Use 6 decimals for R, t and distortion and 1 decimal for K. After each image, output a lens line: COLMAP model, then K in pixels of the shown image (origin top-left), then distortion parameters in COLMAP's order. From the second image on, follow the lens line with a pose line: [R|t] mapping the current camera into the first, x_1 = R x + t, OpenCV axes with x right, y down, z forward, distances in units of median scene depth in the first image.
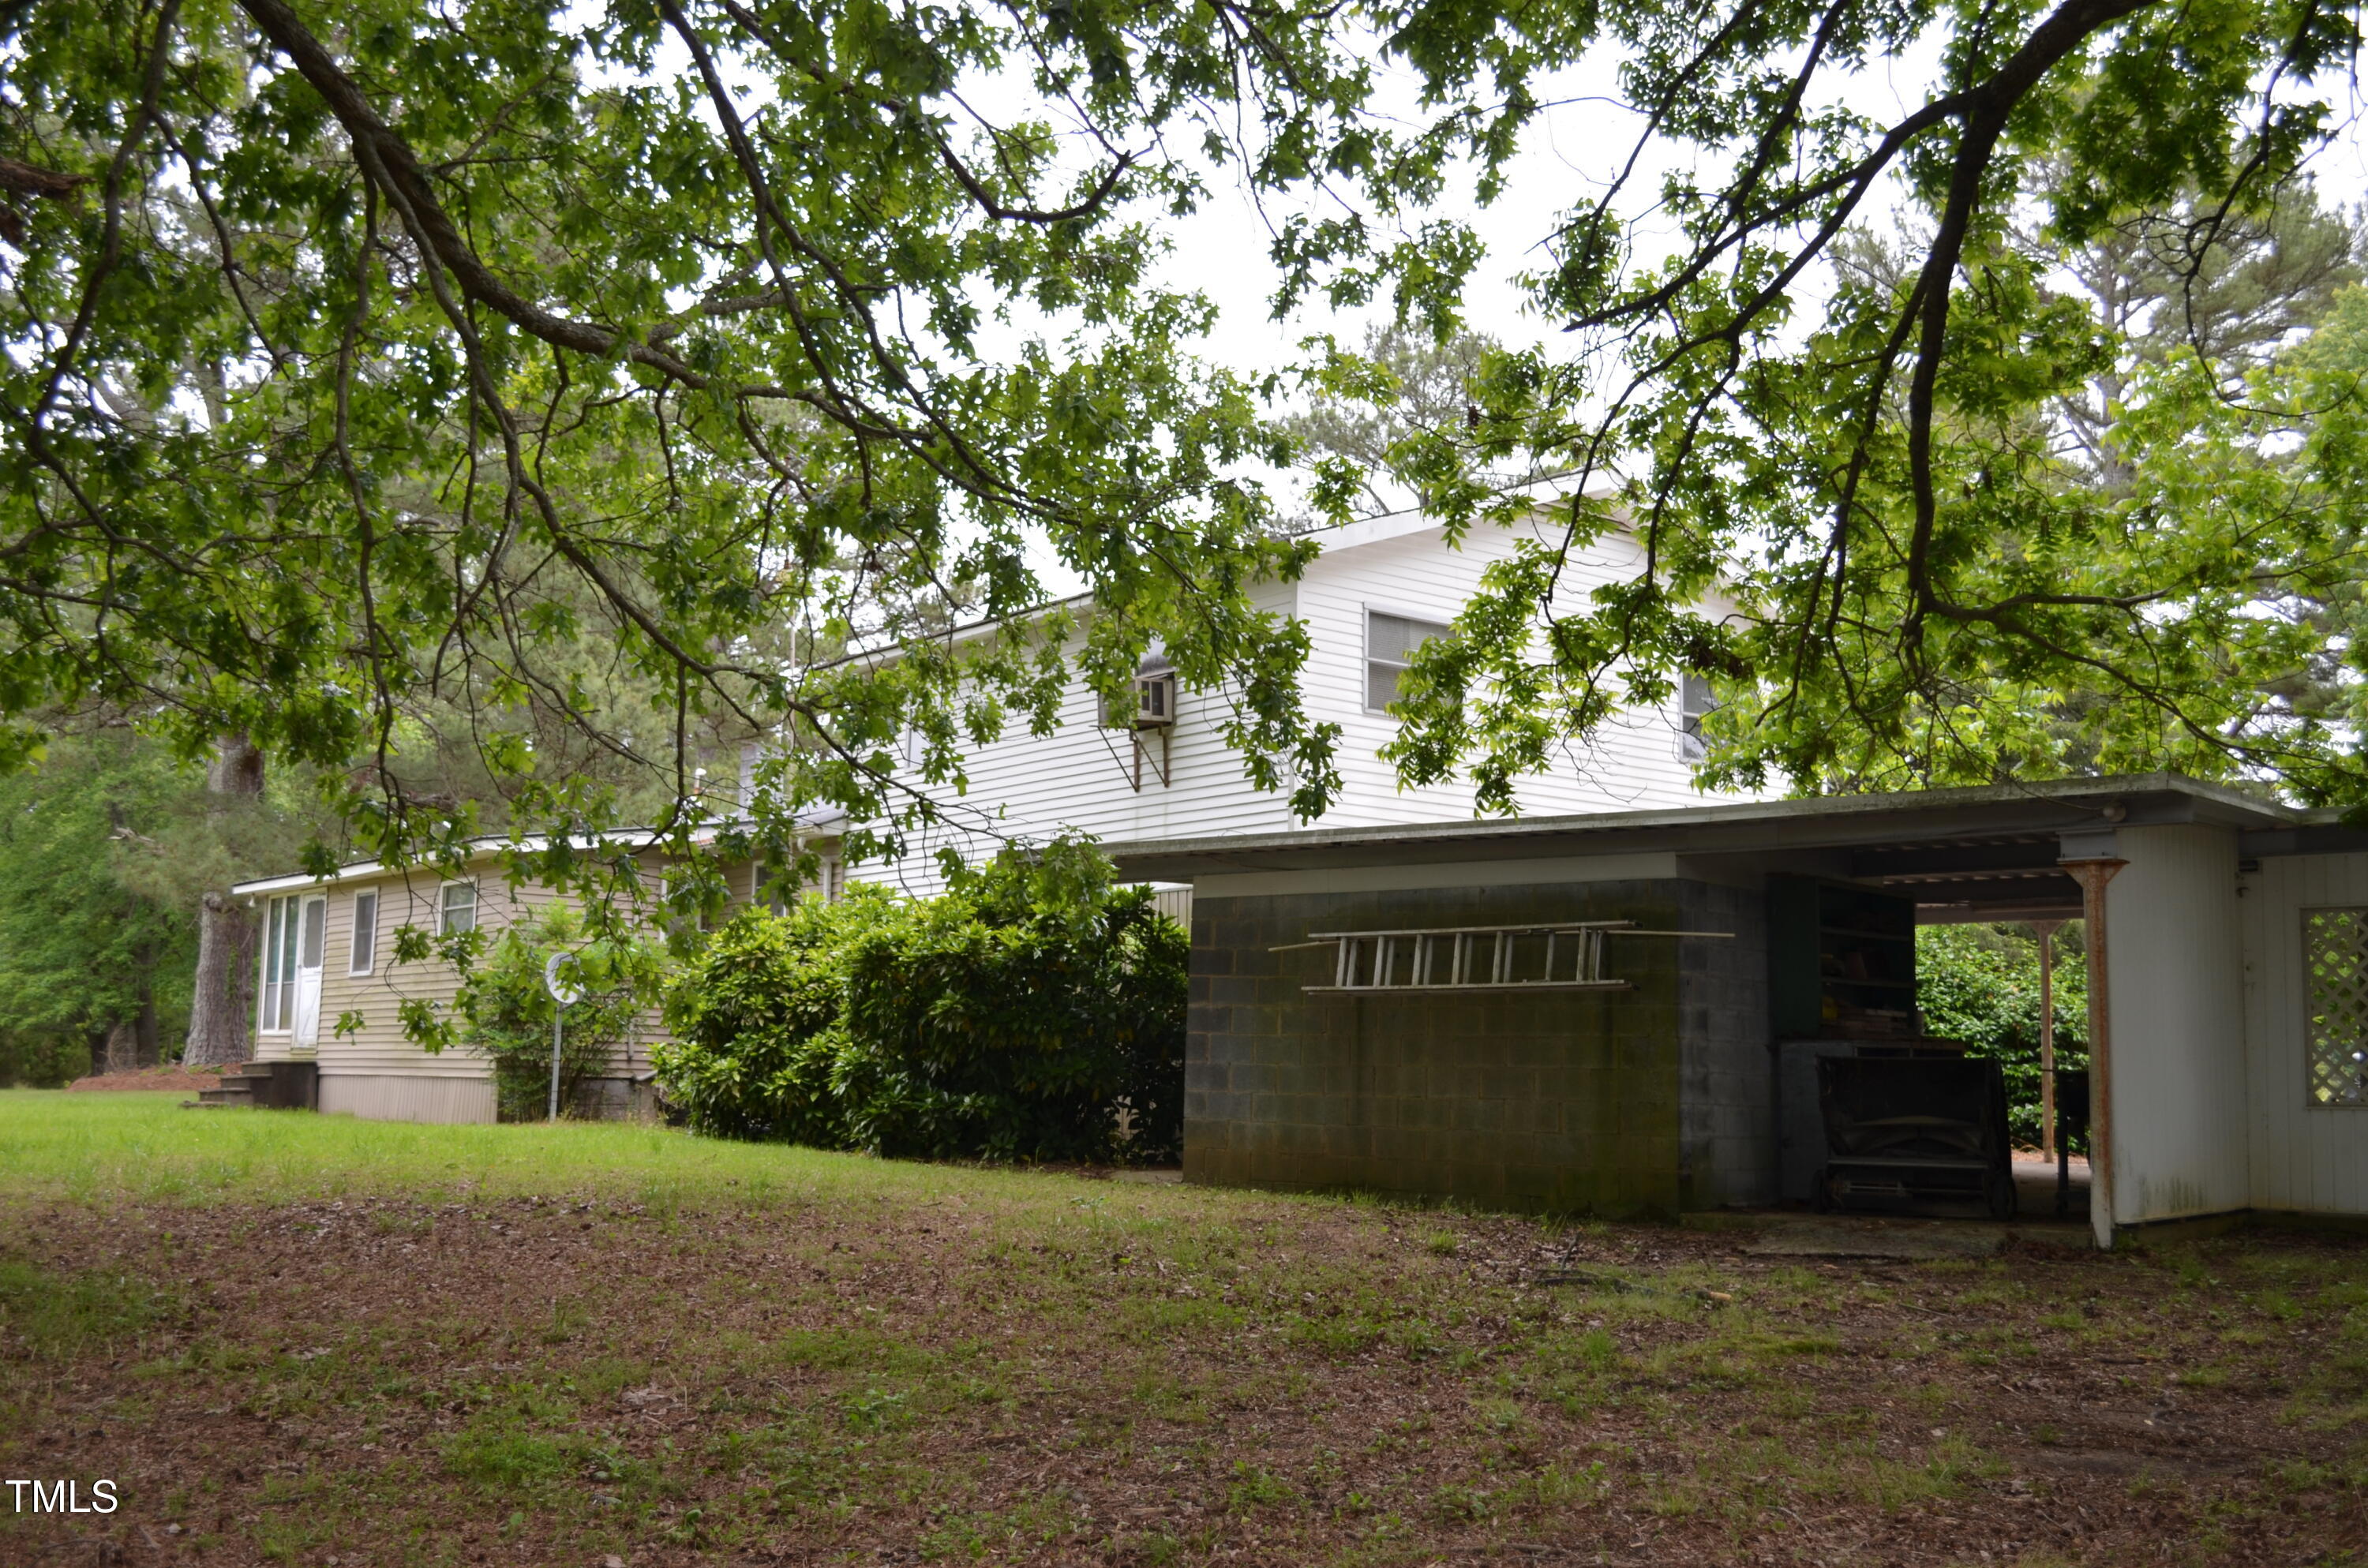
lens RADIAL K [[2407.1, 0, 1184.0], [0, 2407.1, 784.0], [0, 0, 1]] dist [-0.097074, 0.082853]
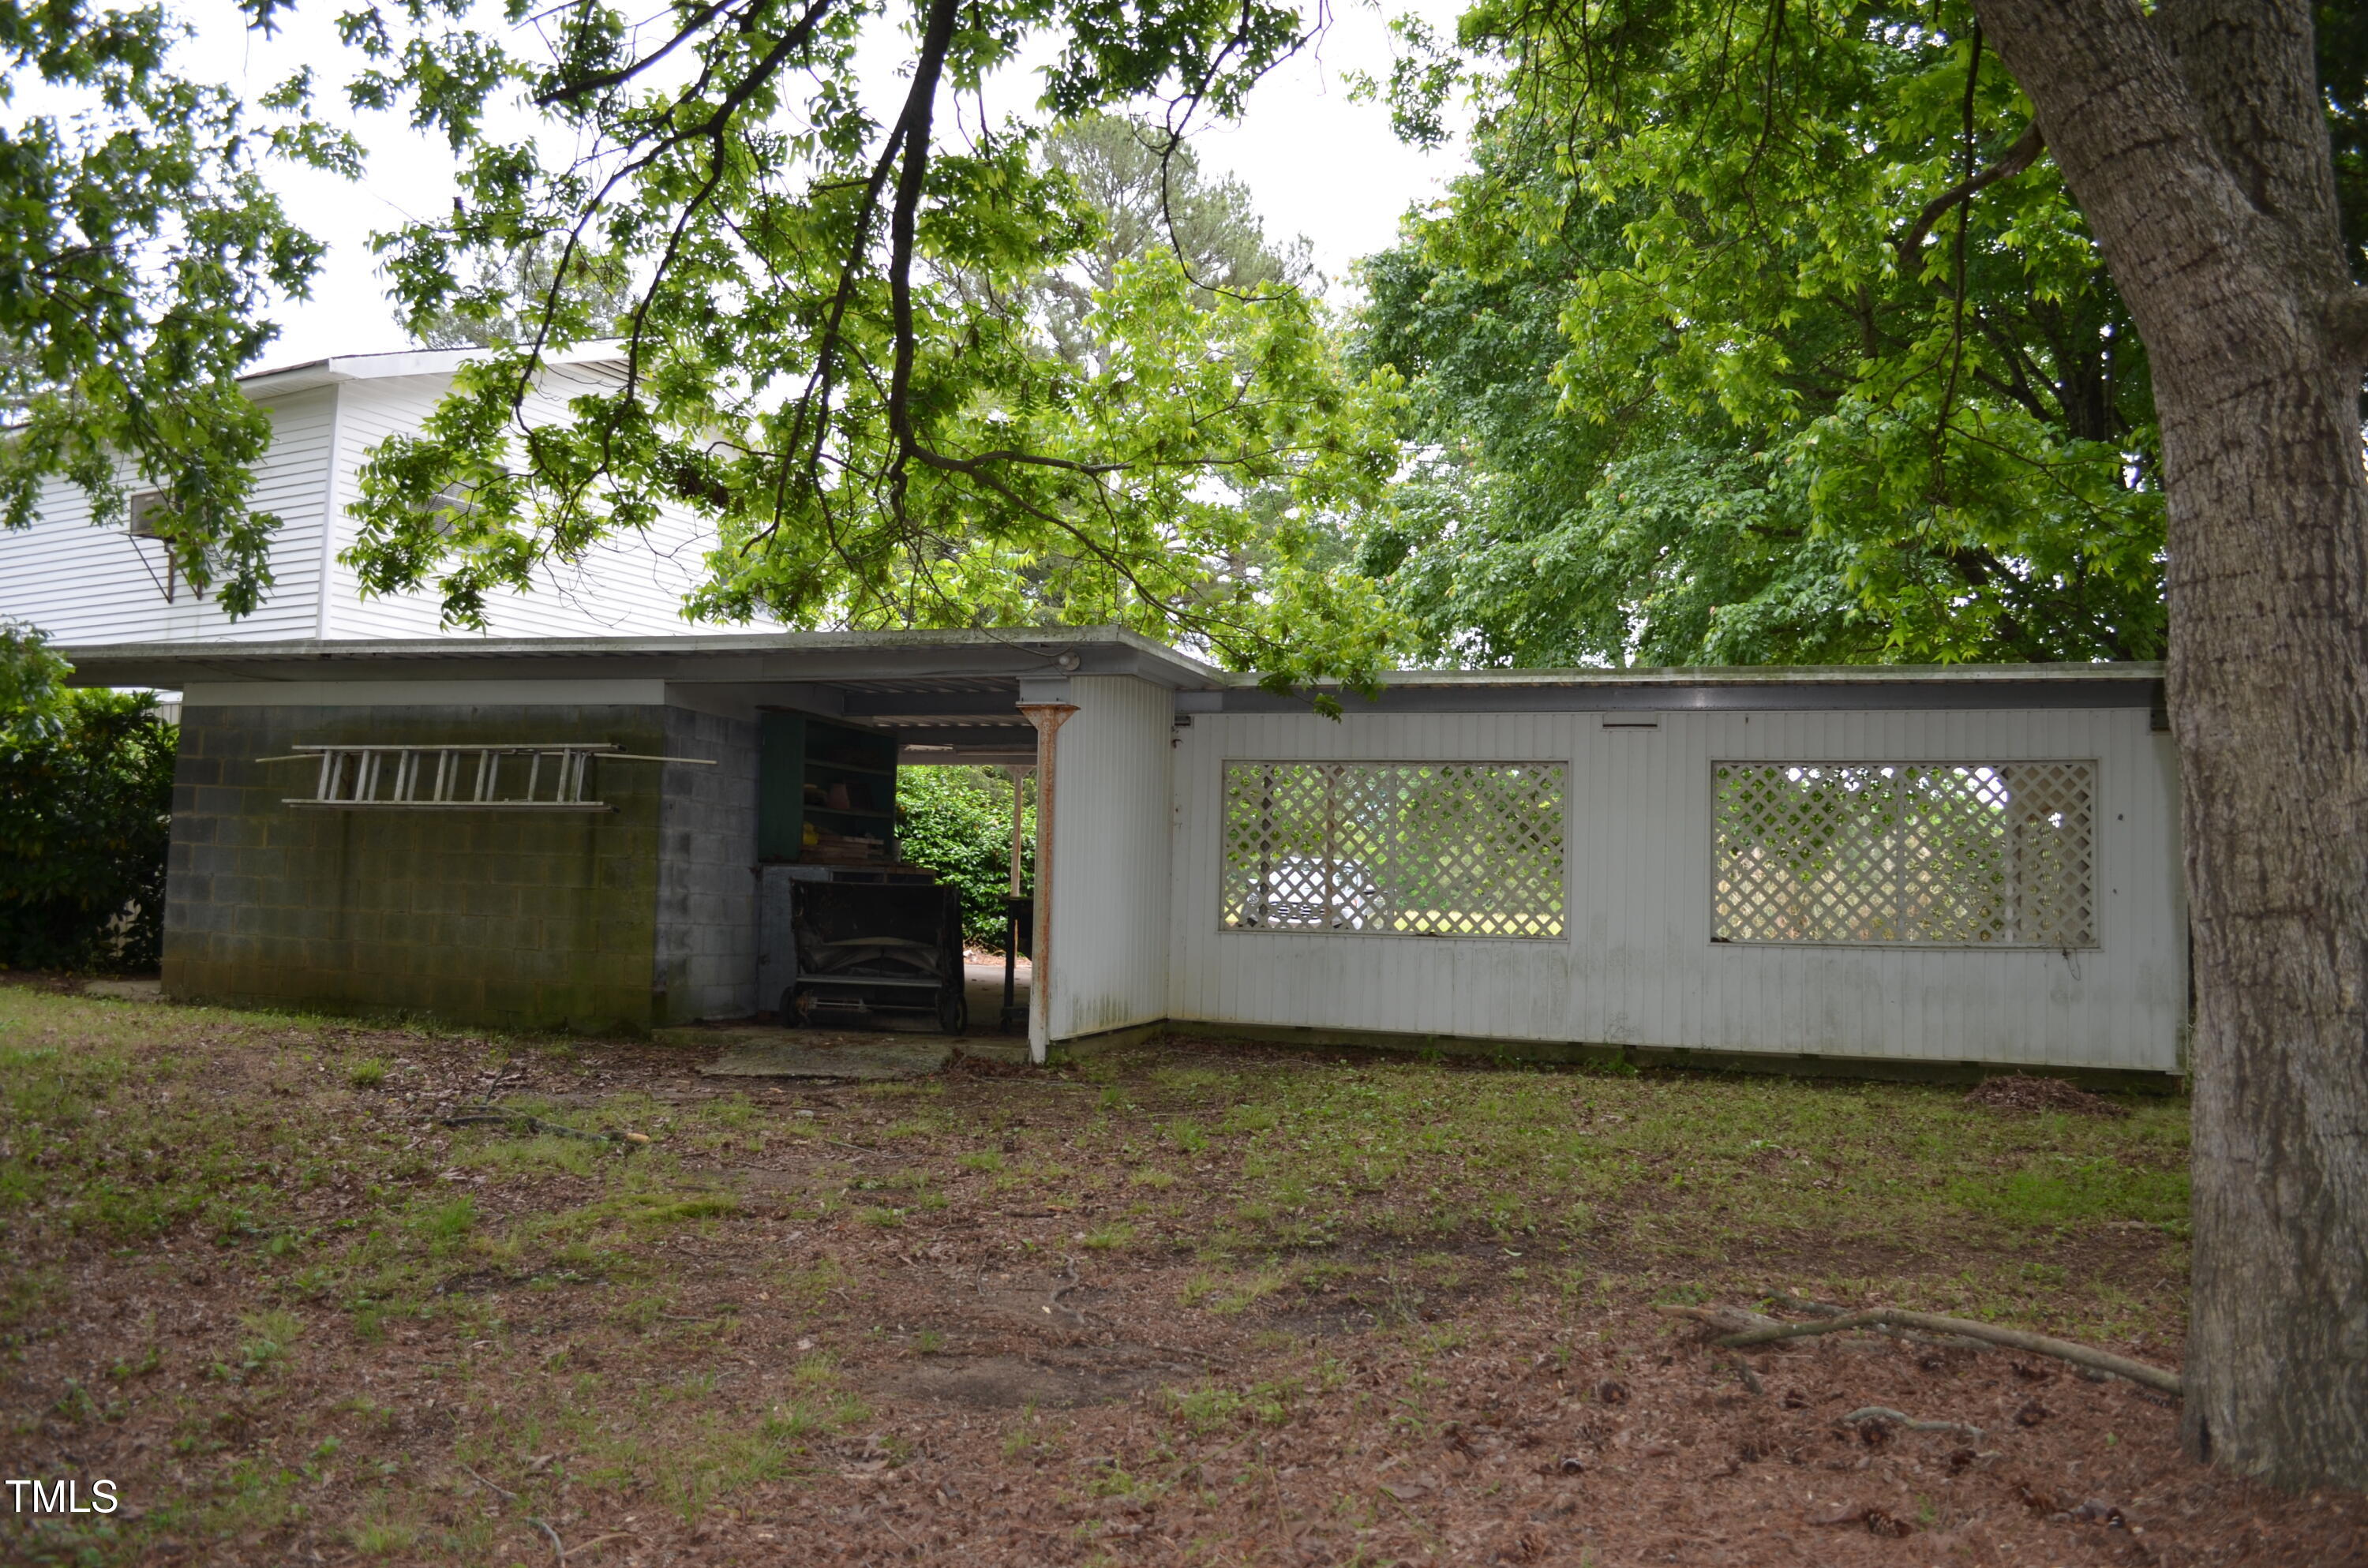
lens RADIAL K [[1821.1, 0, 1184.0], [0, 1821.1, 784.0], [0, 0, 1]] dist [-0.032137, -0.002033]
pose [[0.910740, 0.033536, 0.411616, 0.093117], [-0.061652, 0.996569, 0.055216, 0.017038], [-0.408352, -0.075664, 0.909683, 0.206280]]
